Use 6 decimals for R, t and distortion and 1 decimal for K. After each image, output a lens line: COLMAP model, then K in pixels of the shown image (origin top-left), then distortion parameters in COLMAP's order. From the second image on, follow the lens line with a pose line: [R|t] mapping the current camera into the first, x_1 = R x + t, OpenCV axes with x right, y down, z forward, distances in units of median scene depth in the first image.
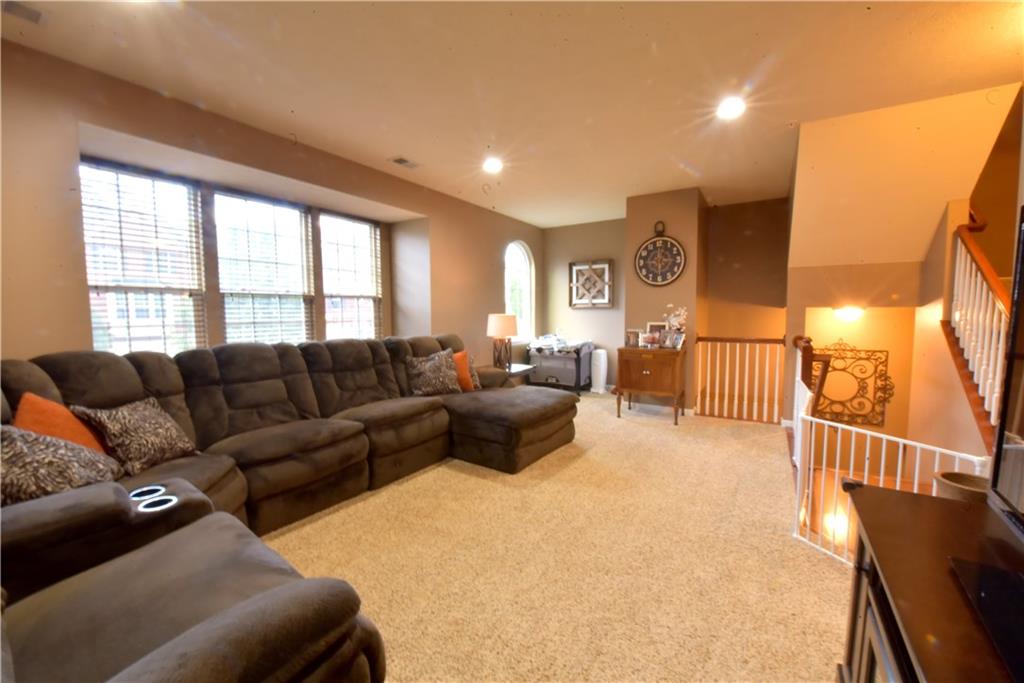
lens RADIAL K [[404.2, 0, 513.2], [0, 404.2, 342.4], [0, 0, 1]] dist [-0.017384, -0.001572]
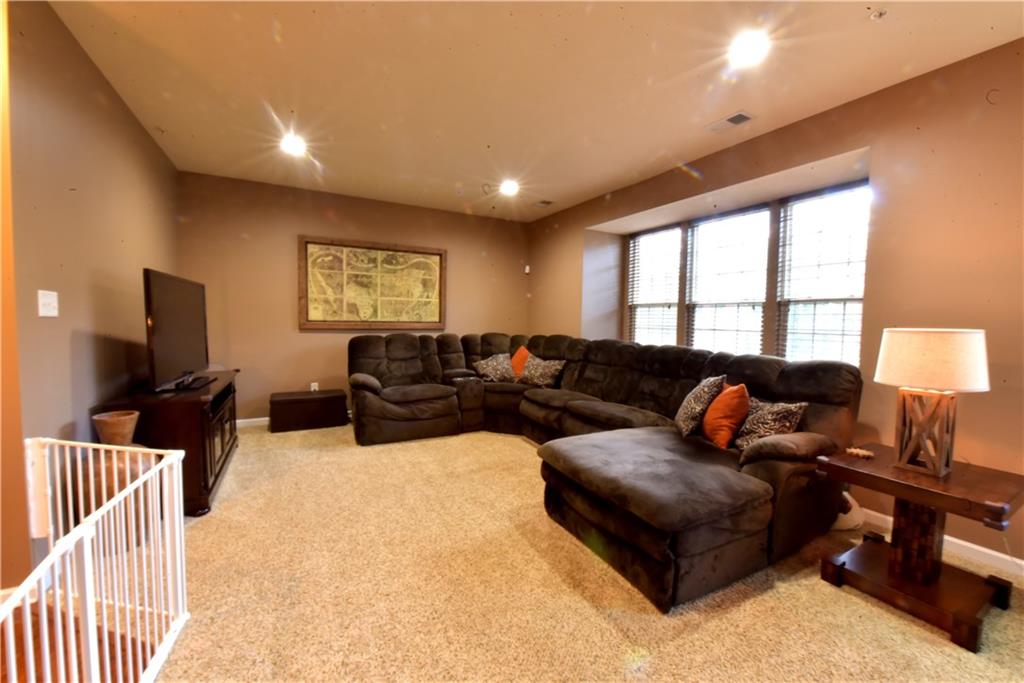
lens RADIAL K [[404.2, 0, 512.7], [0, 404.2, 342.0], [0, 0, 1]] dist [-0.017384, -0.001572]
pose [[-0.480635, 0.053739, -0.875273, 0.591362], [-0.075424, 0.991888, 0.102316, -0.083855], [0.873671, 0.115194, -0.472683, 1.022741]]
